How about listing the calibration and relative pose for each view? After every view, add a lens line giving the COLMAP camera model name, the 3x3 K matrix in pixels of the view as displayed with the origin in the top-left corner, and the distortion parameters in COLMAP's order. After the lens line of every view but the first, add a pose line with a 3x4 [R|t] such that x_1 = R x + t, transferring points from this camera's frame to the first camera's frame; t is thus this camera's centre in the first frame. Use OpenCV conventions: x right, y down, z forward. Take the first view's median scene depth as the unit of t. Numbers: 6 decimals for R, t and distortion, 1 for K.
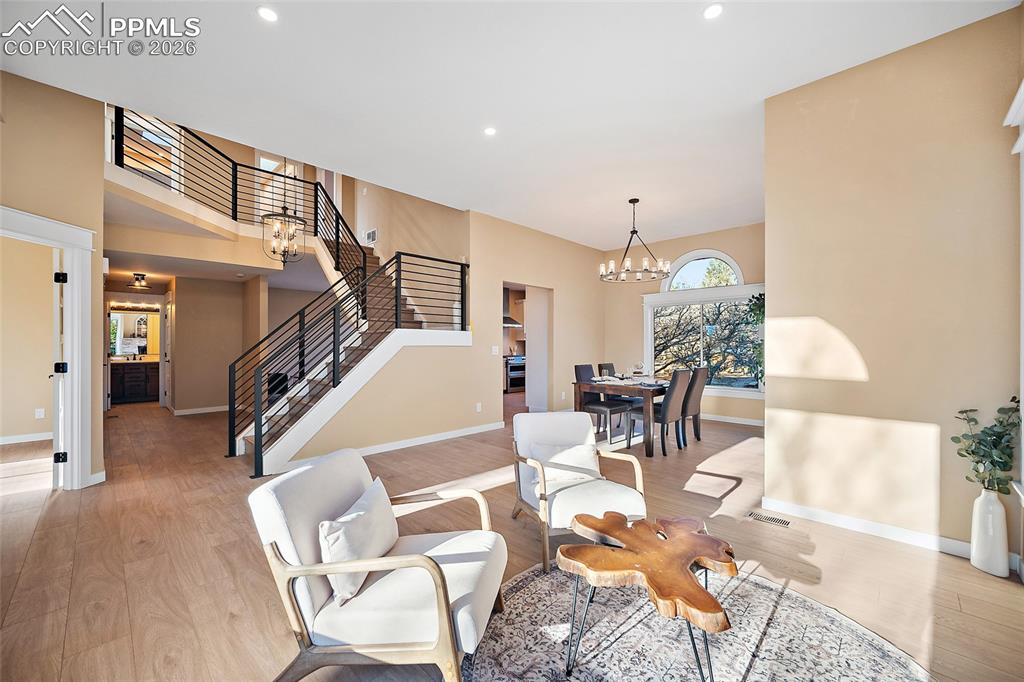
lens RADIAL K [[405.3, 0, 505.7], [0, 405.3, 342.4], [0, 0, 1]] dist [-0.001205, 0.000047]
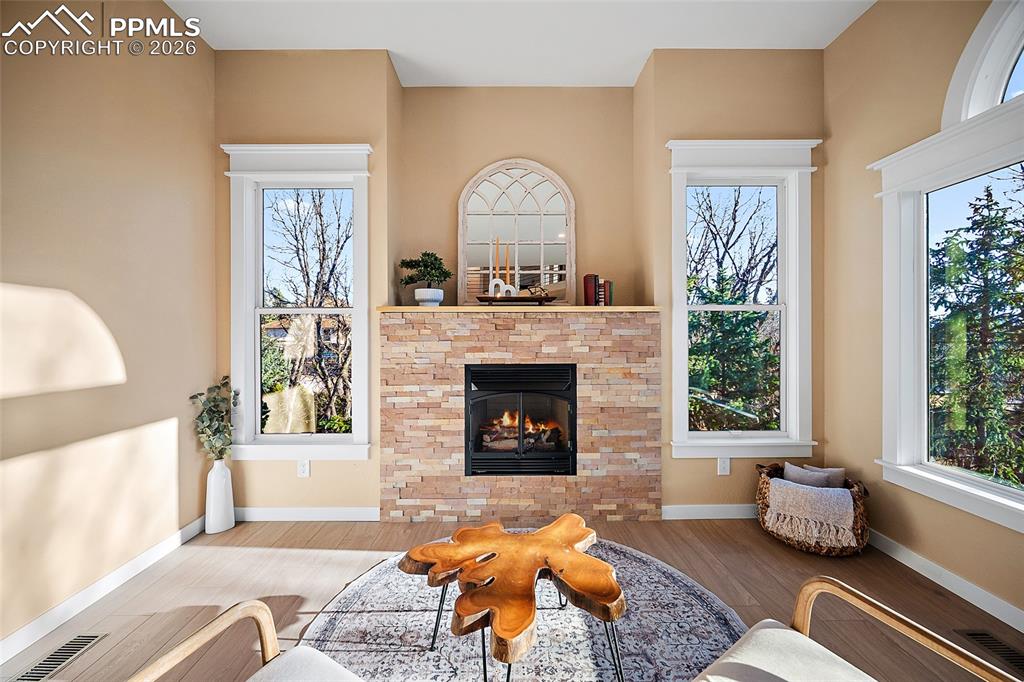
lens RADIAL K [[405.3, 0, 507.4], [0, 405.3, 332.9], [0, 0, 1]] dist [-0.001205, 0.000047]
pose [[-0.706731, -0.005066, 0.707464, -0.083442], [-0.003028, 0.999987, 0.004136, -0.002224], [-0.707476, 0.000781, -0.706737, 0.527144]]
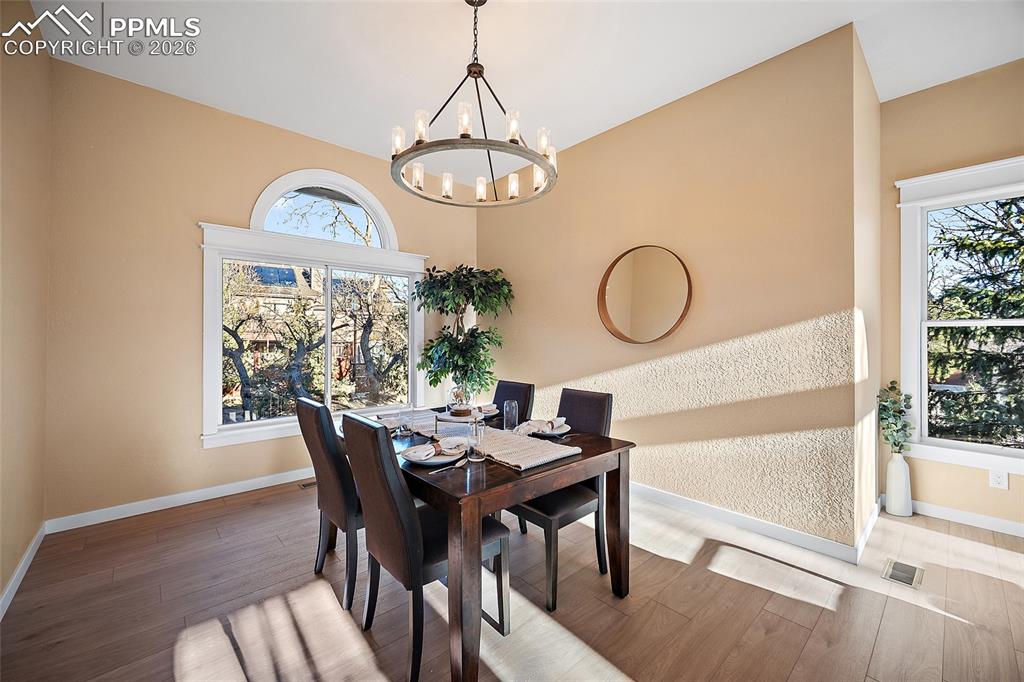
lens RADIAL K [[405.3, 0, 510.0], [0, 405.3, 332.9], [0, 0, 1]] dist [-0.001205, 0.000047]
pose [[0.049653, 0.004674, 0.998756, -0.084823], [-0.009644, 0.999945, -0.004200, -0.006769], [-0.998720, -0.009424, 0.049695, 0.947344]]
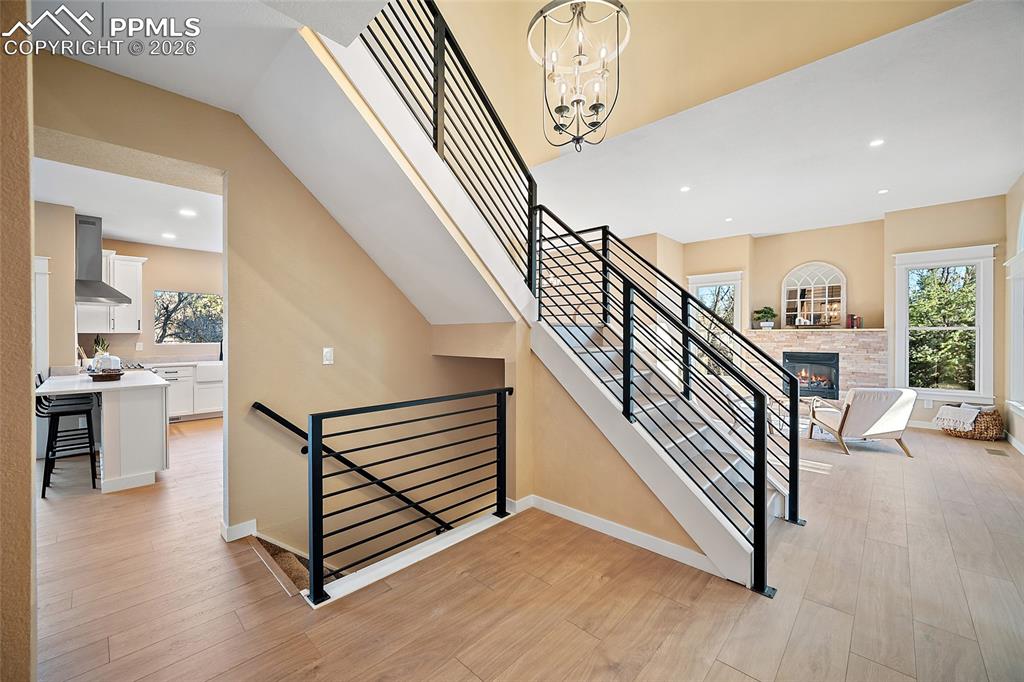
lens RADIAL K [[405.3, 0, 504.9], [0, 405.3, 339.3], [0, 0, 1]] dist [-0.001205, 0.000047]
pose [[-0.020822, -0.013337, 0.999694, -0.982594], [-0.006108, 0.999894, 0.013212, -0.012705], [-0.999765, -0.005831, -0.020901, 1.135264]]
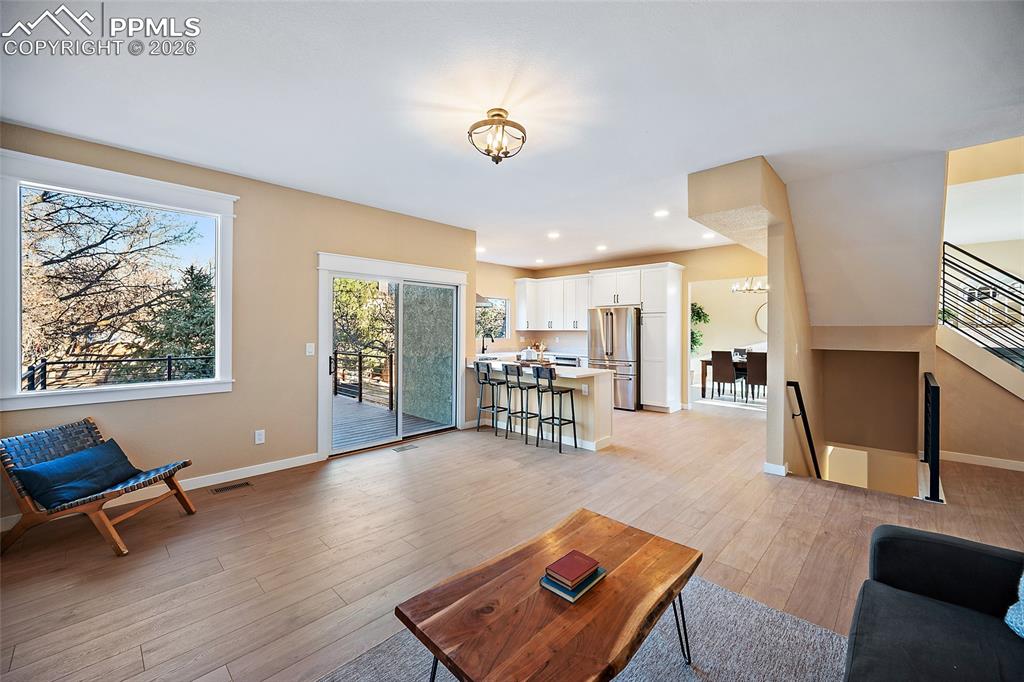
lens RADIAL K [[405.3, 0, 505.6], [0, 405.3, 333.7], [0, 0, 1]] dist [-0.001205, 0.000047]
pose [[-0.022522, -0.013864, 0.999650, -1.181413], [-0.007650, 0.999877, 0.013695, -0.017480], [-0.999717, -0.007339, -0.022625, 1.980689]]
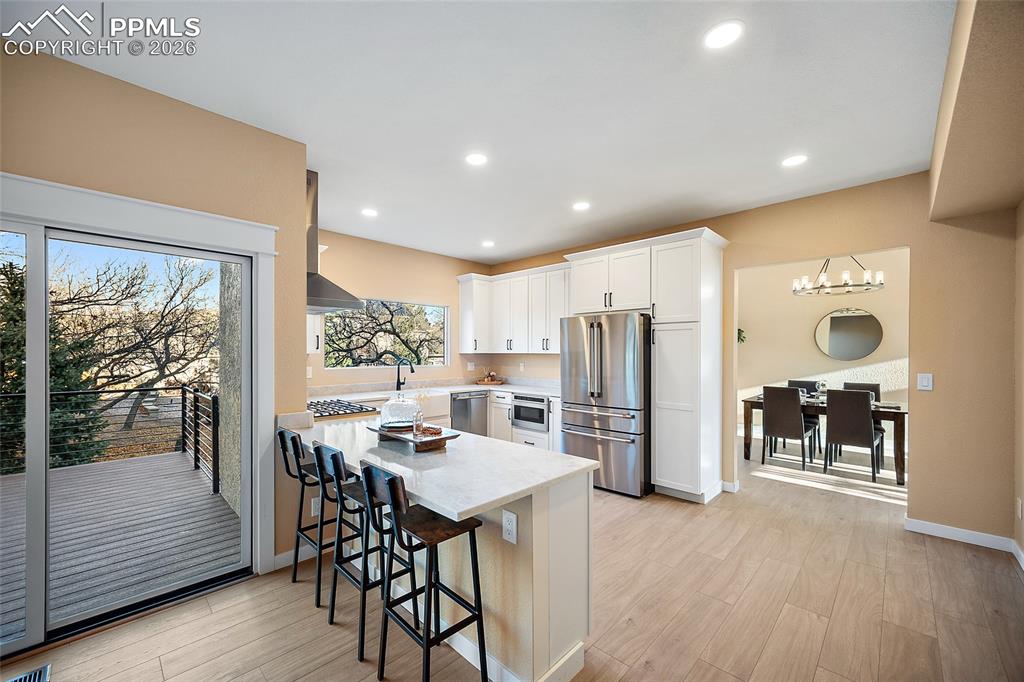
lens RADIAL K [[405.3, 0, 501.9], [0, 405.3, 356.2], [0, 0, 1]] dist [-0.001205, 0.000047]
pose [[-0.016516, -0.017834, 0.999705, -0.615620], [-0.006691, 0.999821, 0.017726, -0.021061], [-0.999841, -0.006396, -0.016632, 1.799391]]
